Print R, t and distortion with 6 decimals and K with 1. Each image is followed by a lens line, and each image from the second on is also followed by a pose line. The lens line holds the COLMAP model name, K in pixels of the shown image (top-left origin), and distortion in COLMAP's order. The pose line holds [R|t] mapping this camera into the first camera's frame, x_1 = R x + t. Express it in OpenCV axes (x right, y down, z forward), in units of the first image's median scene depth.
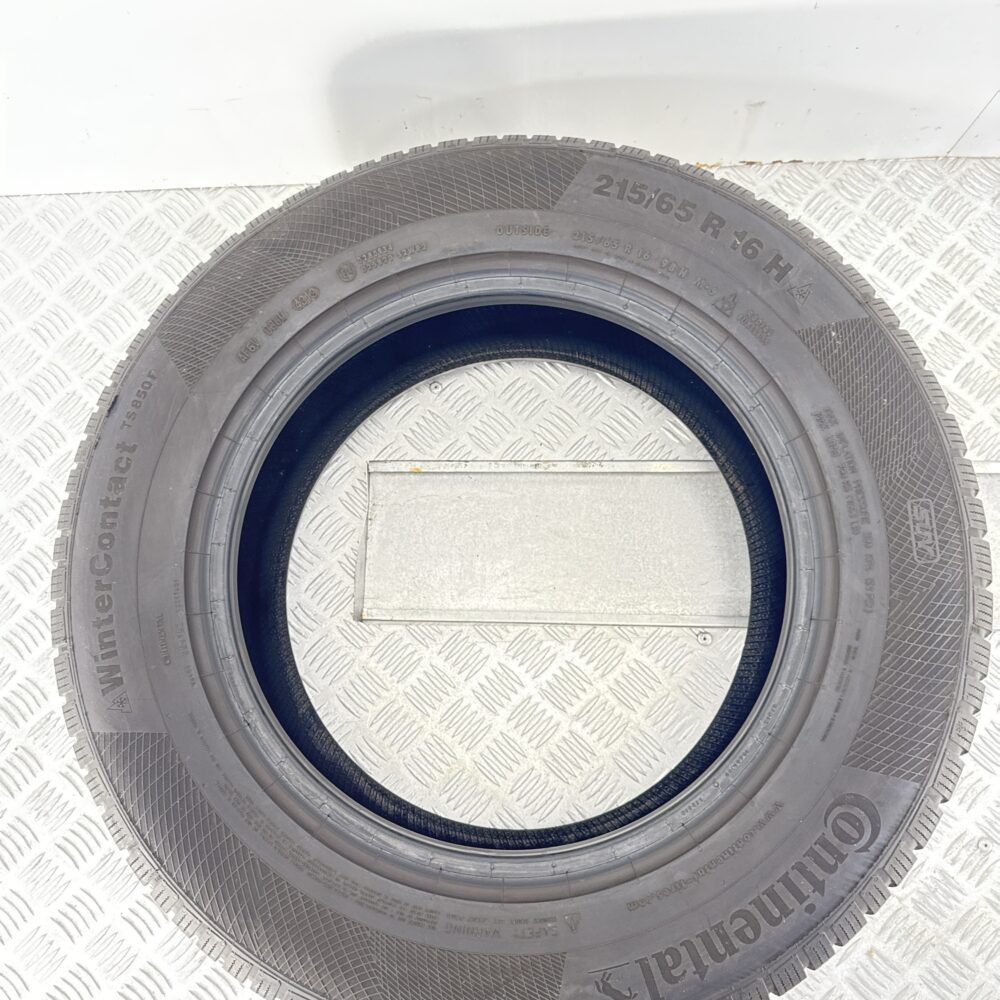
lens RADIAL K [[1006.3, 0, 519.5], [0, 1006.3, 505.5], [0, 0, 1]] dist [0.041059, 0.000000]
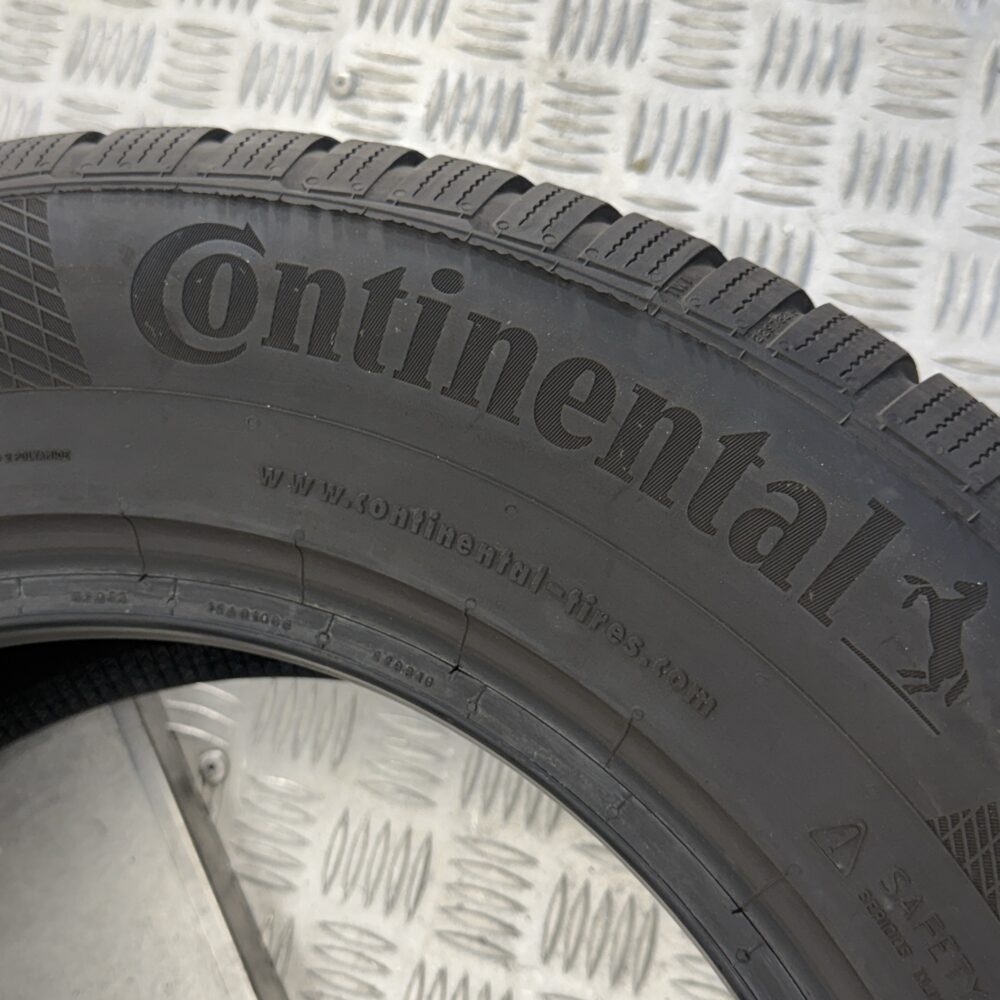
lens RADIAL K [[1363.4, 0, 504.2], [0, 1363.4, 501.0], [0, 0, 1]] dist [0.154057, 0.000000]
pose [[-0.461419, -0.837814, 0.291822, 0.059584], [0.884617, -0.459479, 0.079574, 0.308968], [0.067418, 0.294868, 0.953157, 0.503680]]
